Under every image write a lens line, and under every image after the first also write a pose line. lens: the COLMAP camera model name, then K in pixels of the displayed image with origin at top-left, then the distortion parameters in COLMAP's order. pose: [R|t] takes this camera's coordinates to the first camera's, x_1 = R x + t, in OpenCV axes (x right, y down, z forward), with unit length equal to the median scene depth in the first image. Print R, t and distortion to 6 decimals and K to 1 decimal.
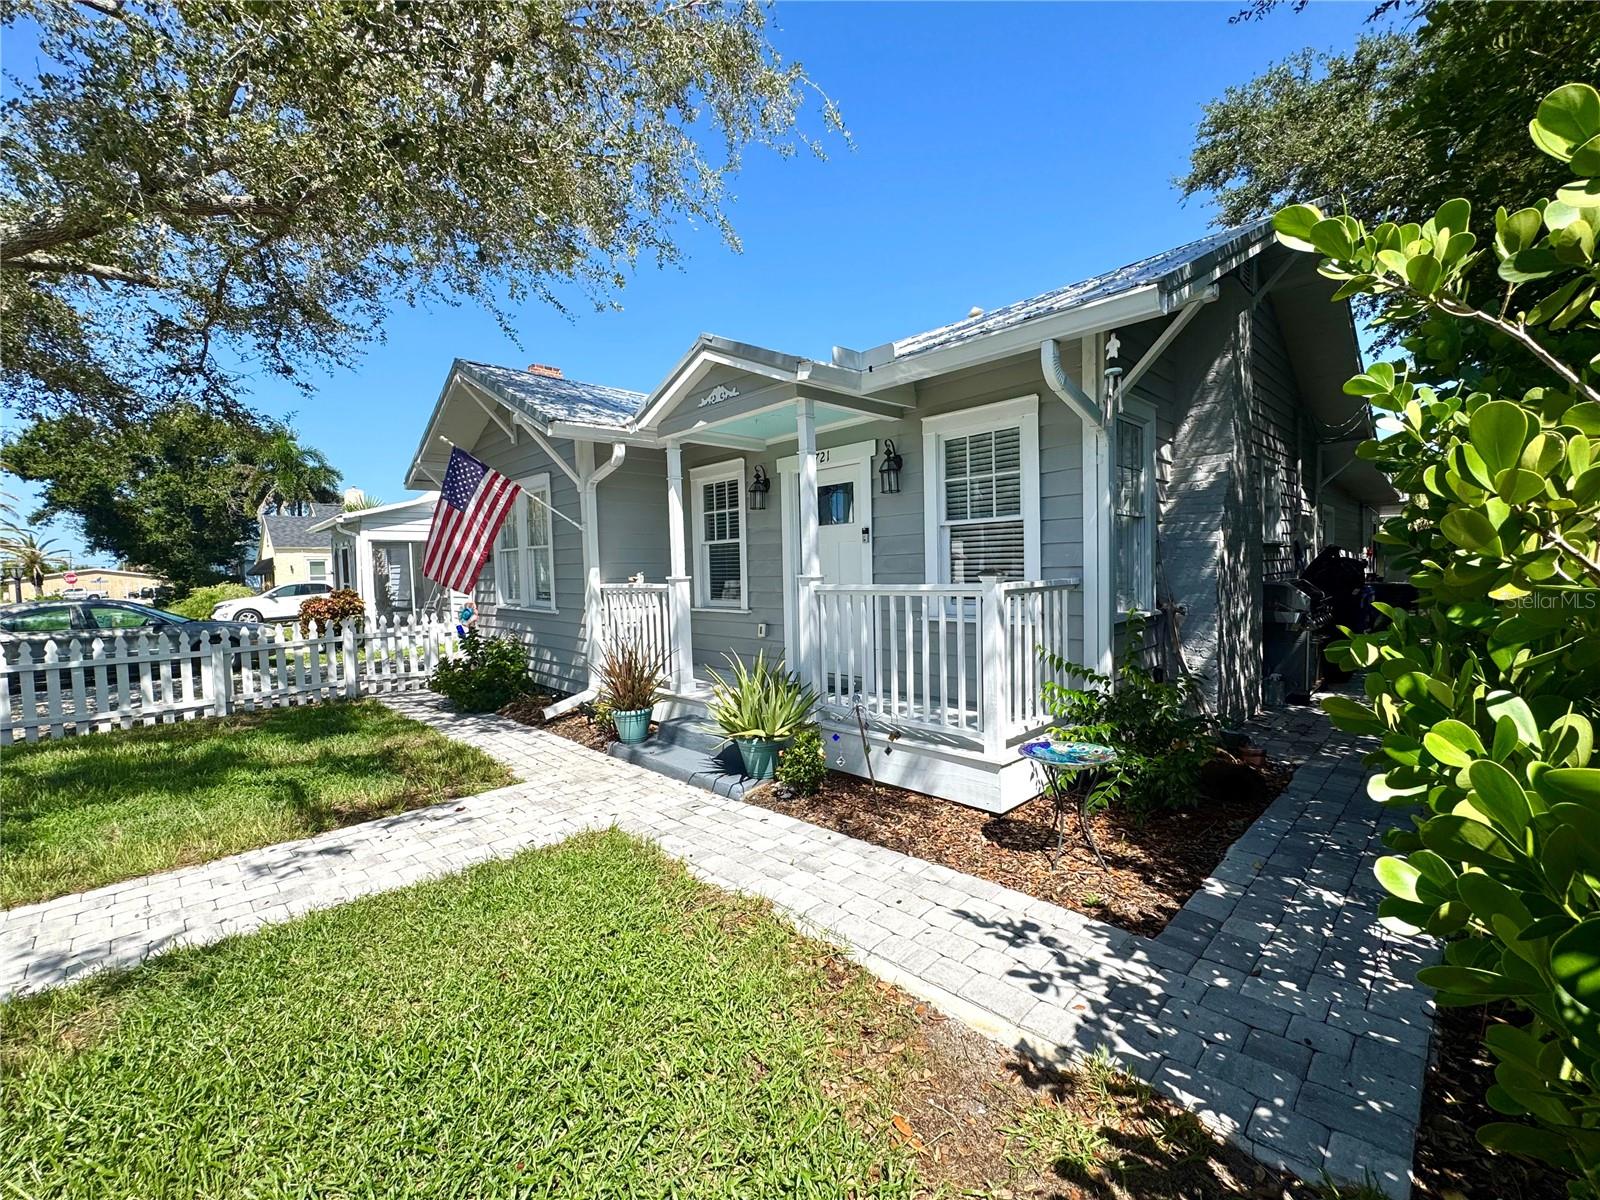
lens RADIAL K [[647.8, 0, 808.3], [0, 647.8, 602.6], [0, 0, 1]] dist [-0.003566, 0.000086]
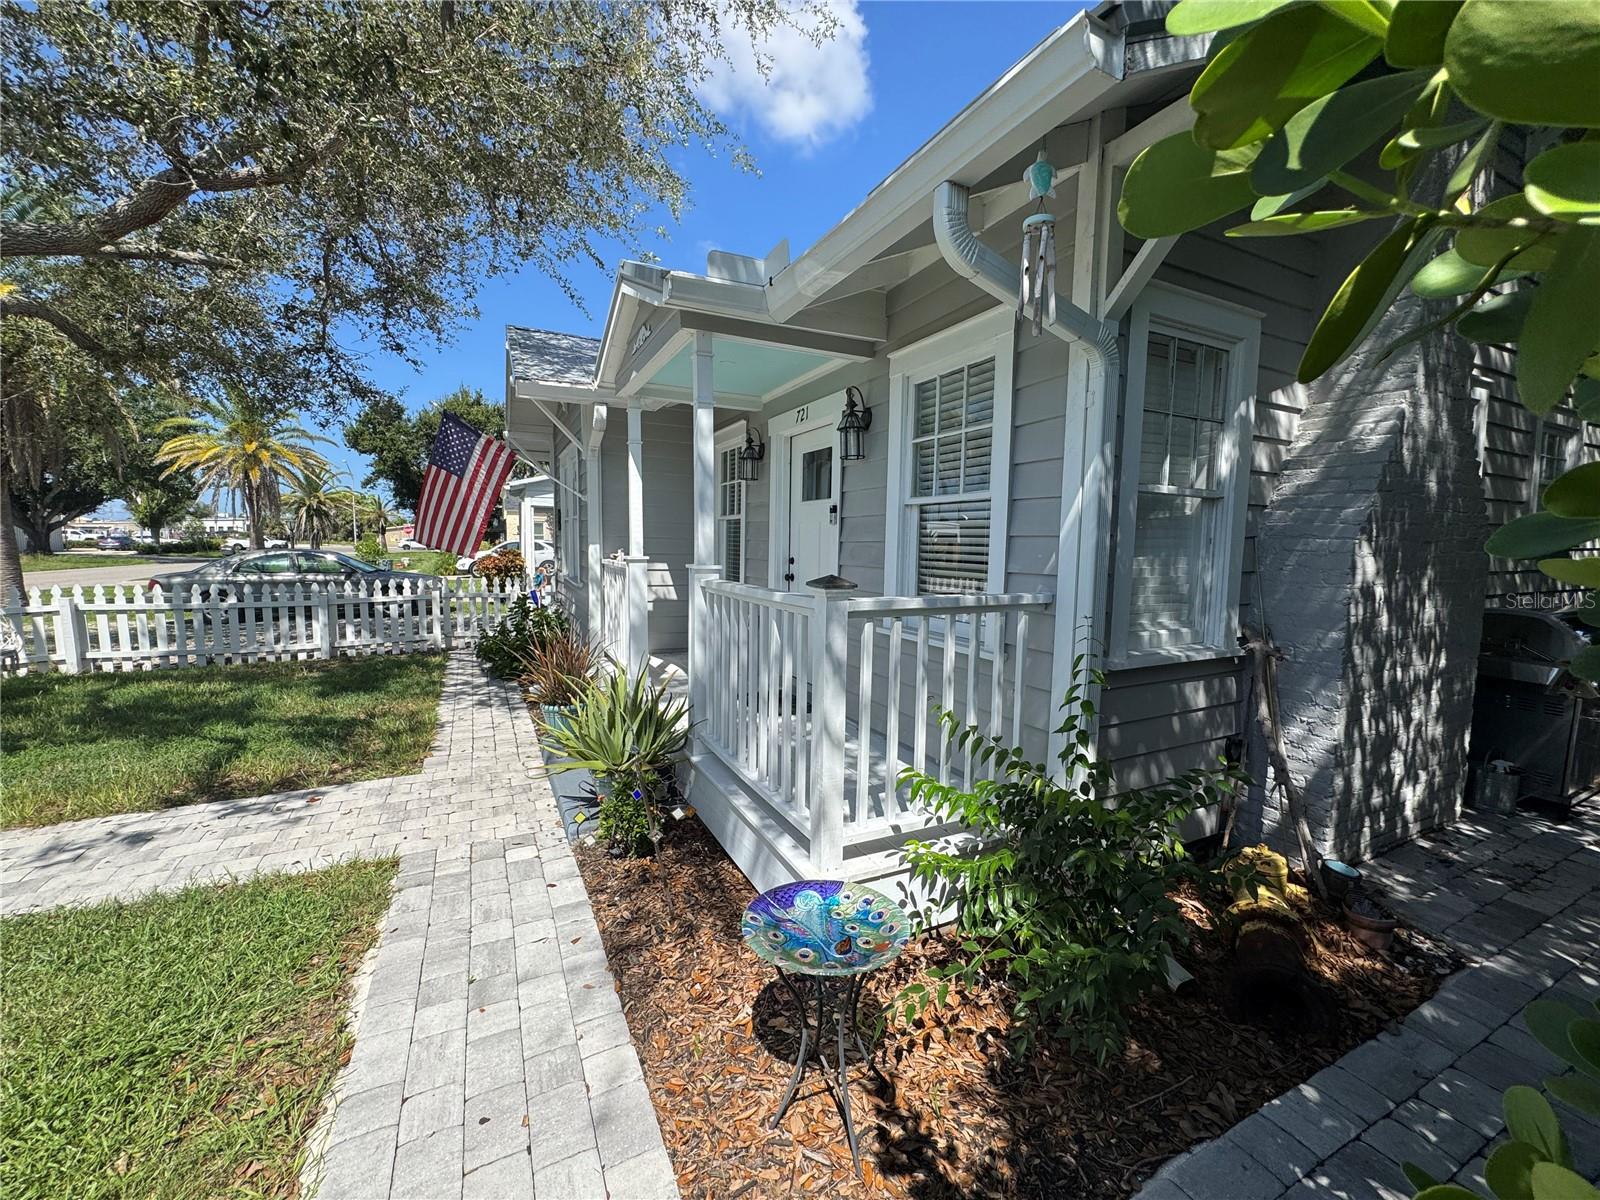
lens RADIAL K [[634.0, 0, 800.0], [0, 634.0, 600.0], [0, 0, 1]] dist [-0.000178, -0.000277]
pose [[0.953595, 0.066582, -0.293637, 0.300243], [-0.054983, 0.997353, 0.047587, -0.038616], [0.296028, -0.029234, 0.954732, 0.280978]]
